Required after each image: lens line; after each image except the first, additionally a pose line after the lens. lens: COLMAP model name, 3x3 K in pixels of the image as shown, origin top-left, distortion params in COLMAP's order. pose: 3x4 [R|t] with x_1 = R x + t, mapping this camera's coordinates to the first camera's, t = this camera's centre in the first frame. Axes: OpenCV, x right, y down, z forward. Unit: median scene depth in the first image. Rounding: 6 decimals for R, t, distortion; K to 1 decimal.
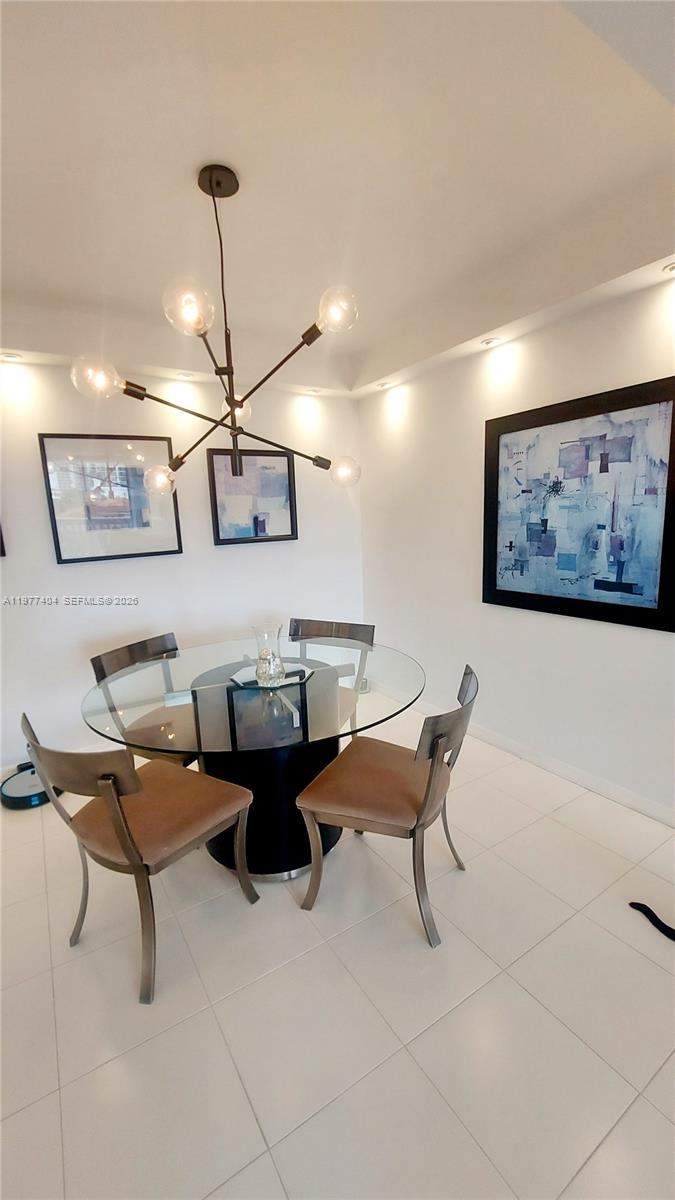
lens RADIAL K [[482.8, 0, 317.2], [0, 482.8, 601.5], [0, 0, 1]] dist [-0.003177, -0.000389]
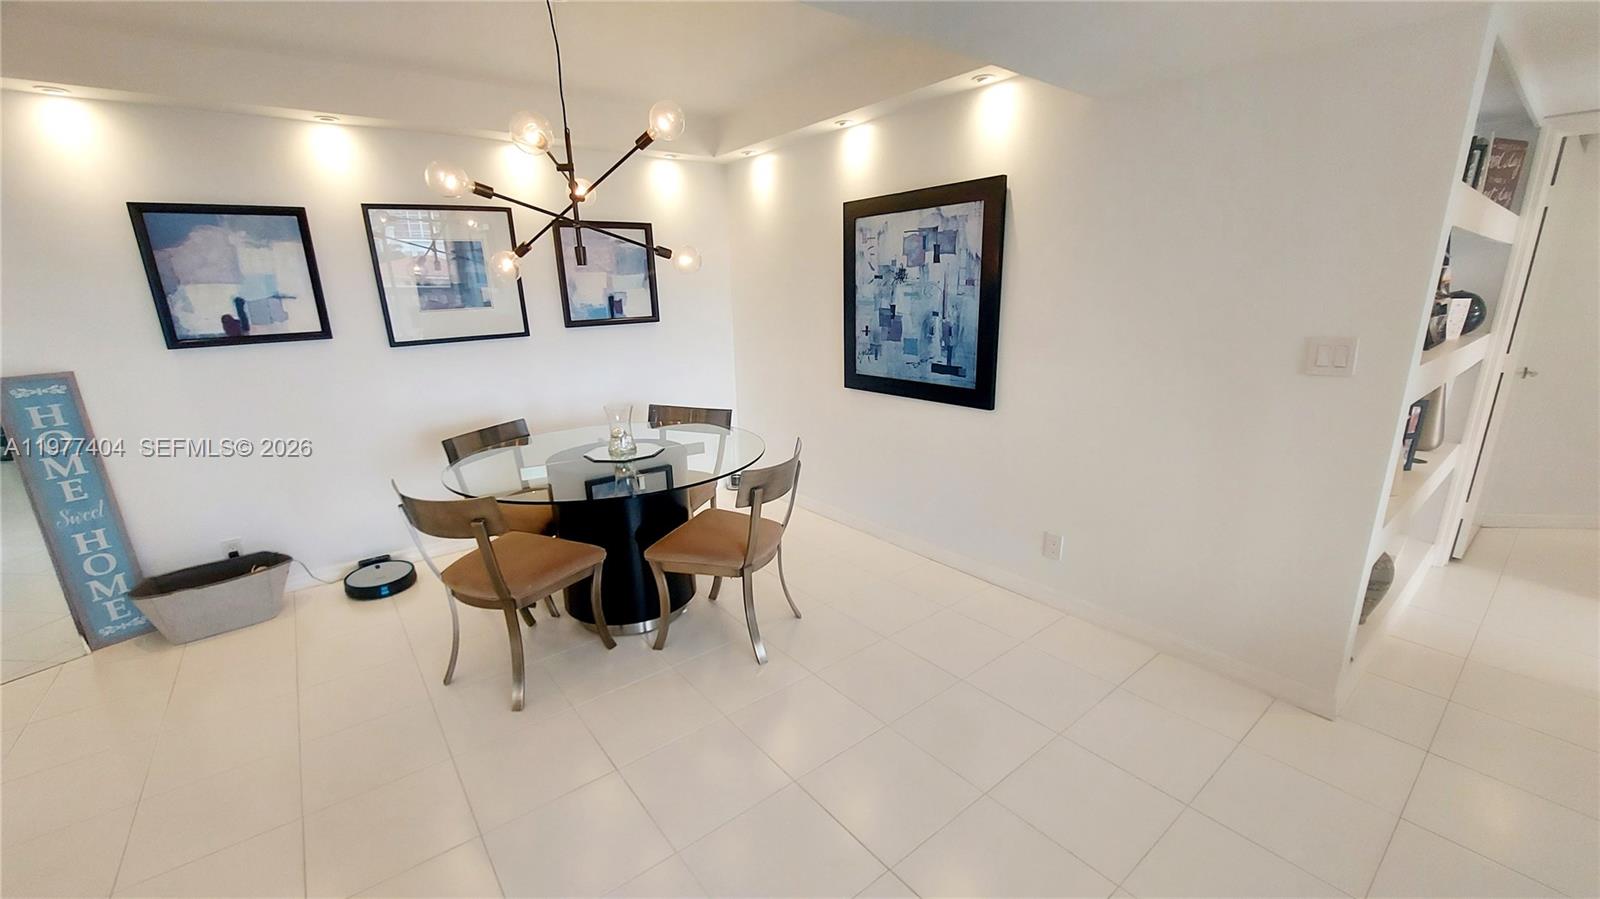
lens RADIAL K [[643.7, 0, 799.0], [0, 643.7, 459.9], [0, 0, 1]] dist [-0.003177, -0.000389]
pose [[0.991983, -0.018378, 0.125025, 0.097695], [0.007058, 0.995882, 0.090383, 0.037274], [-0.126171, -0.088776, 0.988028, -0.399855]]
